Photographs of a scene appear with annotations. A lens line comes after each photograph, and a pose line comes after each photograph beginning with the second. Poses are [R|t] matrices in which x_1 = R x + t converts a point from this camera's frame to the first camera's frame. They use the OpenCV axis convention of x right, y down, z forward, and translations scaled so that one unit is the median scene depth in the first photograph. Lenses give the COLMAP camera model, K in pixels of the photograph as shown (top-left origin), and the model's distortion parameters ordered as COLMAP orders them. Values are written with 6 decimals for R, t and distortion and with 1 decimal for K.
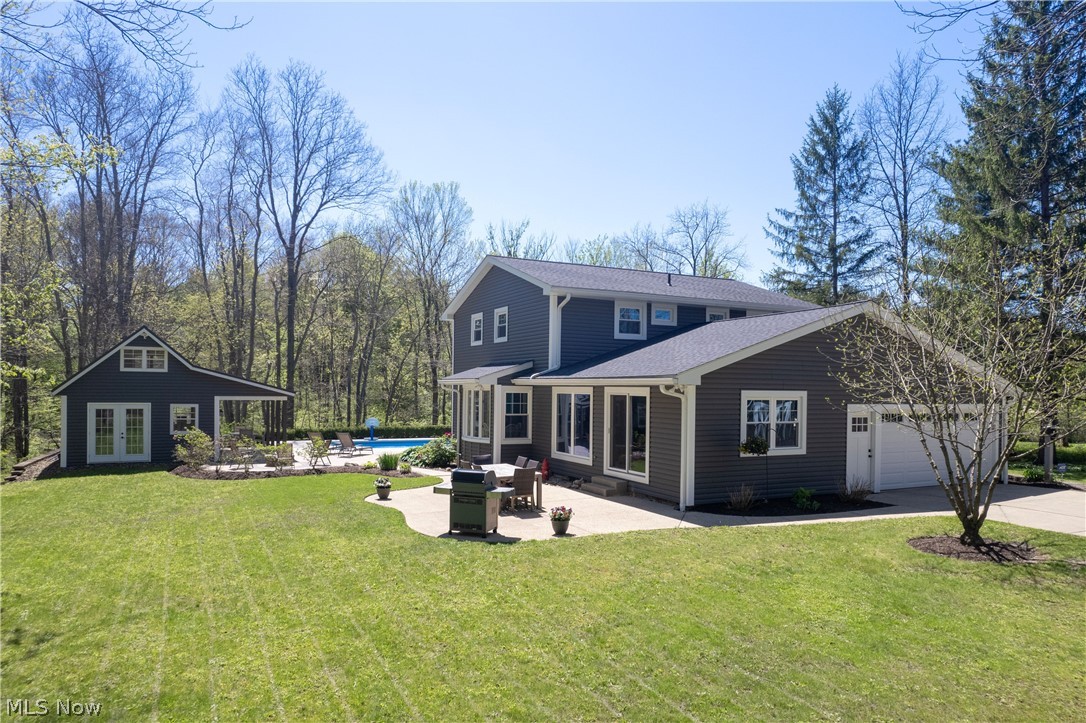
lens RADIAL K [[721.4, 0, 541.4], [0, 721.4, 398.0], [0, 0, 1]] dist [-0.034759, -0.003158]
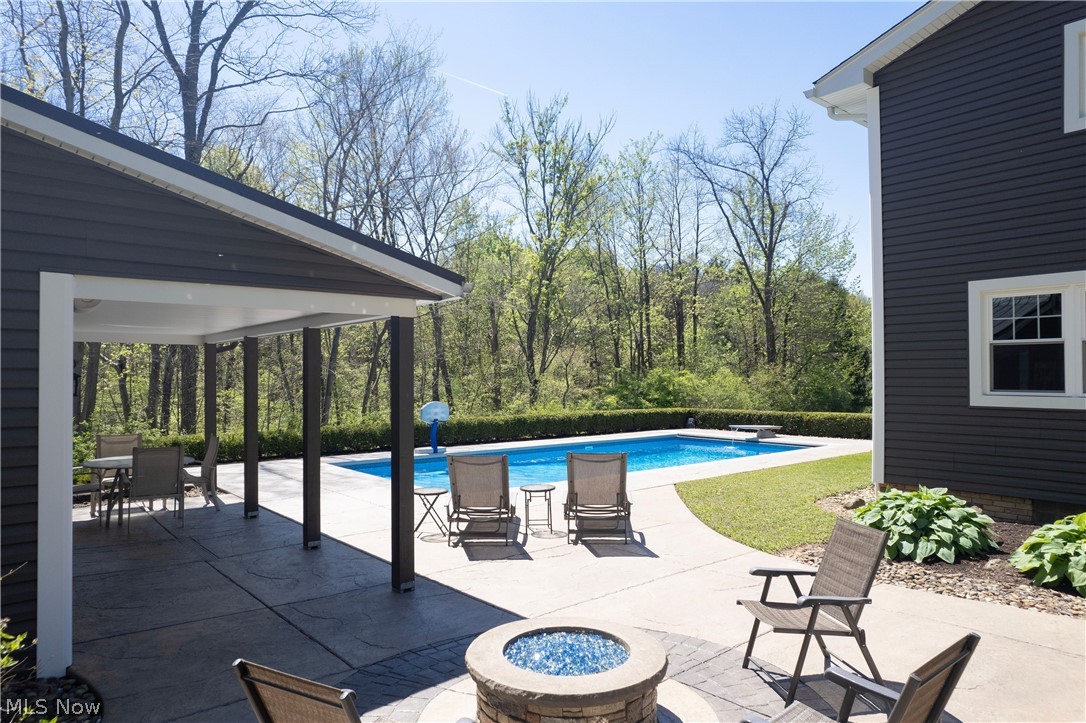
lens RADIAL K [[690.2, 0, 544.2], [0, 690.2, 369.9], [0, 0, 1]] dist [-0.069578, 0.064838]
pose [[0.973688, -0.013884, 0.227463, -0.433558], [0.018666, 0.999647, -0.018885, 0.030183], [-0.227121, 0.022634, 0.973604, 0.956412]]
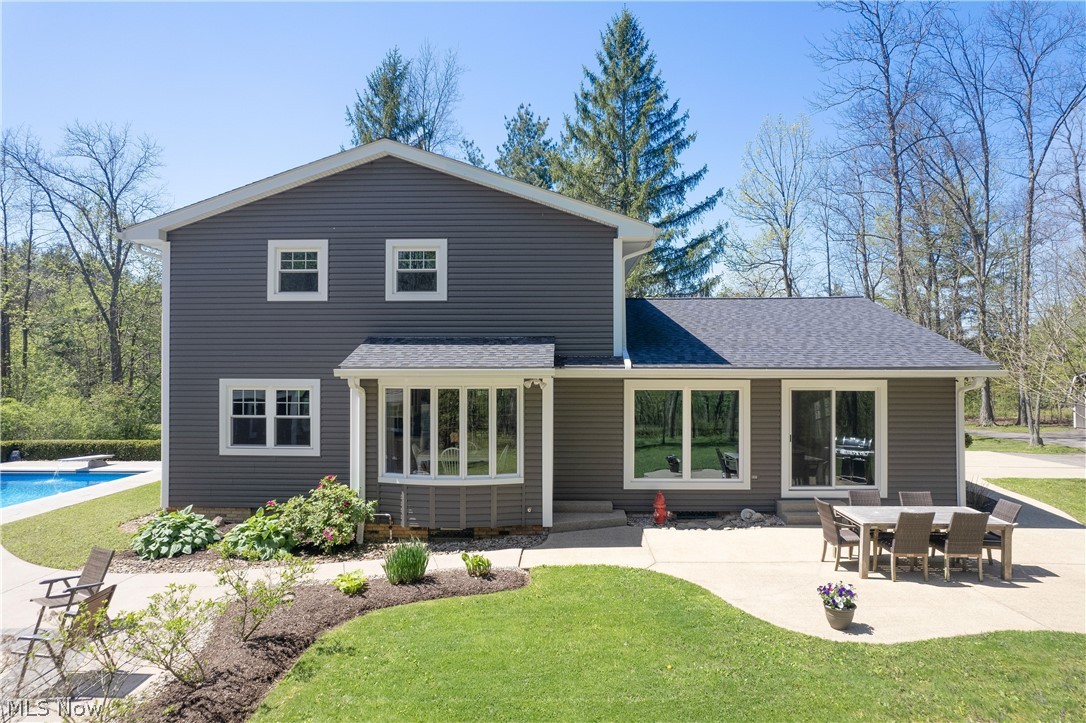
lens RADIAL K [[690.2, 0, 544.2], [0, 690.2, 369.9], [0, 0, 1]] dist [-0.069578, 0.064838]
pose [[0.458662, -0.009792, 0.888557, -0.530374], [0.015604, 0.999874, 0.002964, -0.025742], [-0.888474, 0.012506, 0.458757, 0.726620]]
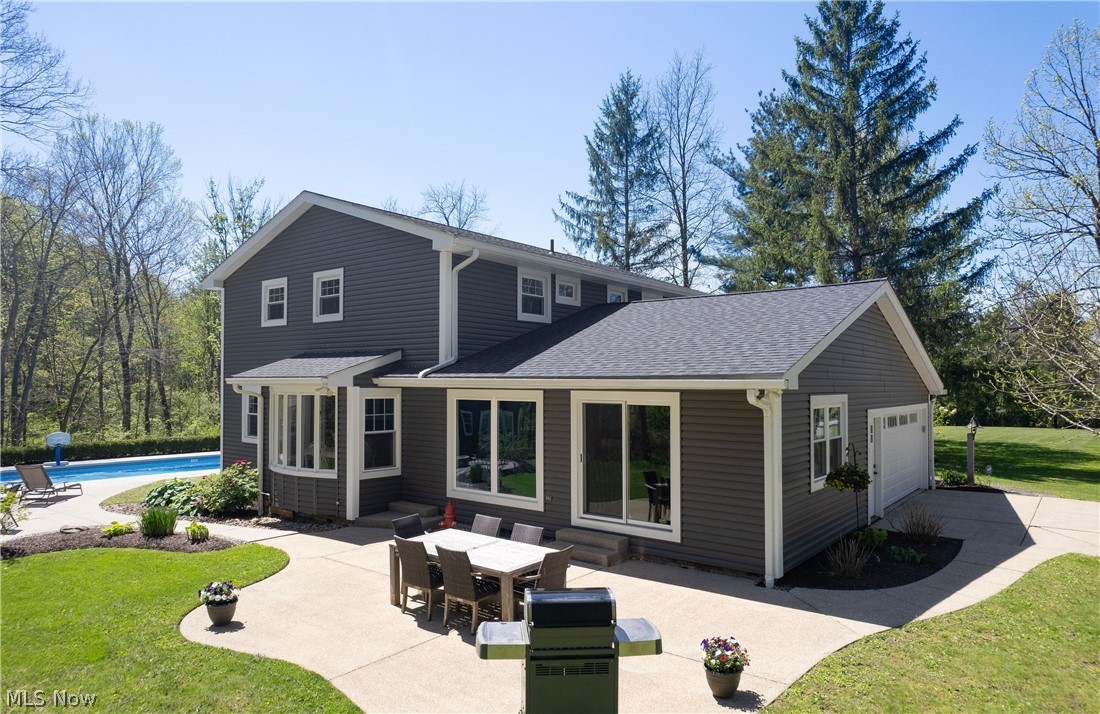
lens RADIAL K [[704.2, 0, 547.2], [0, 704.2, 373.5], [0, 0, 1]] dist [-0.068301, 0.070932]
pose [[0.901300, -0.001138, 0.433193, -0.168693], [0.010791, 0.999745, -0.019826, -0.015111], [-0.433060, 0.022544, 0.901083, 0.354665]]
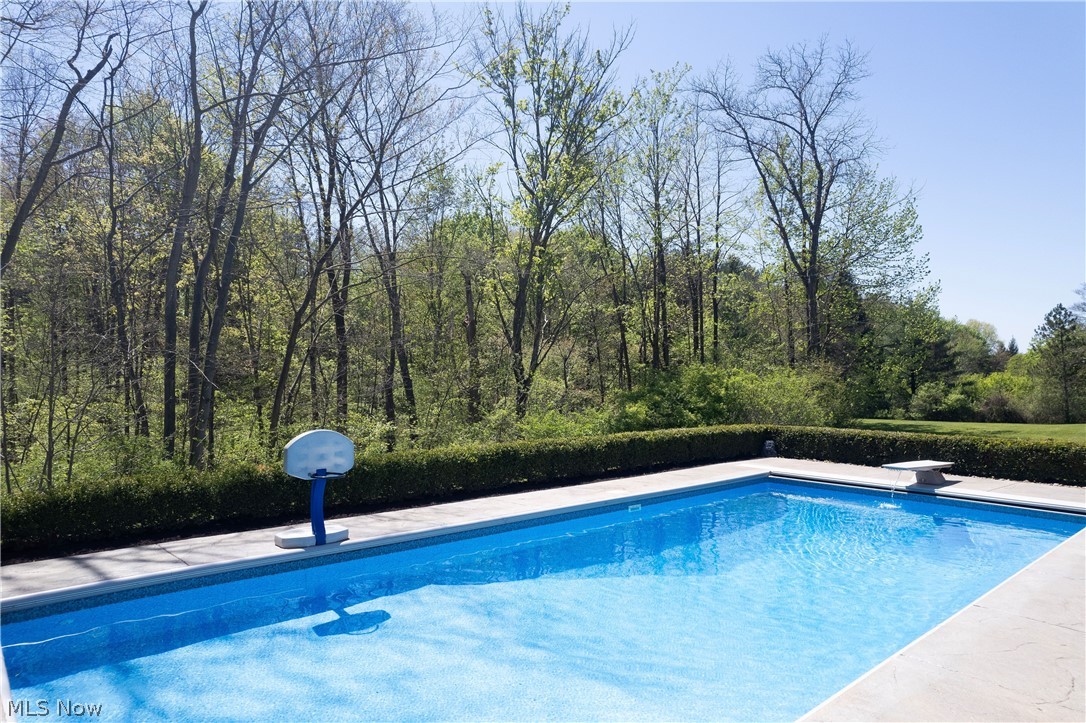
lens RADIAL K [[675.6, 0, 559.7], [0, 675.6, 360.4], [0, 0, 1]] dist [-0.002362, -0.000338]
pose [[0.960813, -0.004713, 0.277157, -0.363716], [0.013378, 0.999479, -0.029381, 0.025969], [-0.276874, 0.031938, 0.960375, 1.333826]]
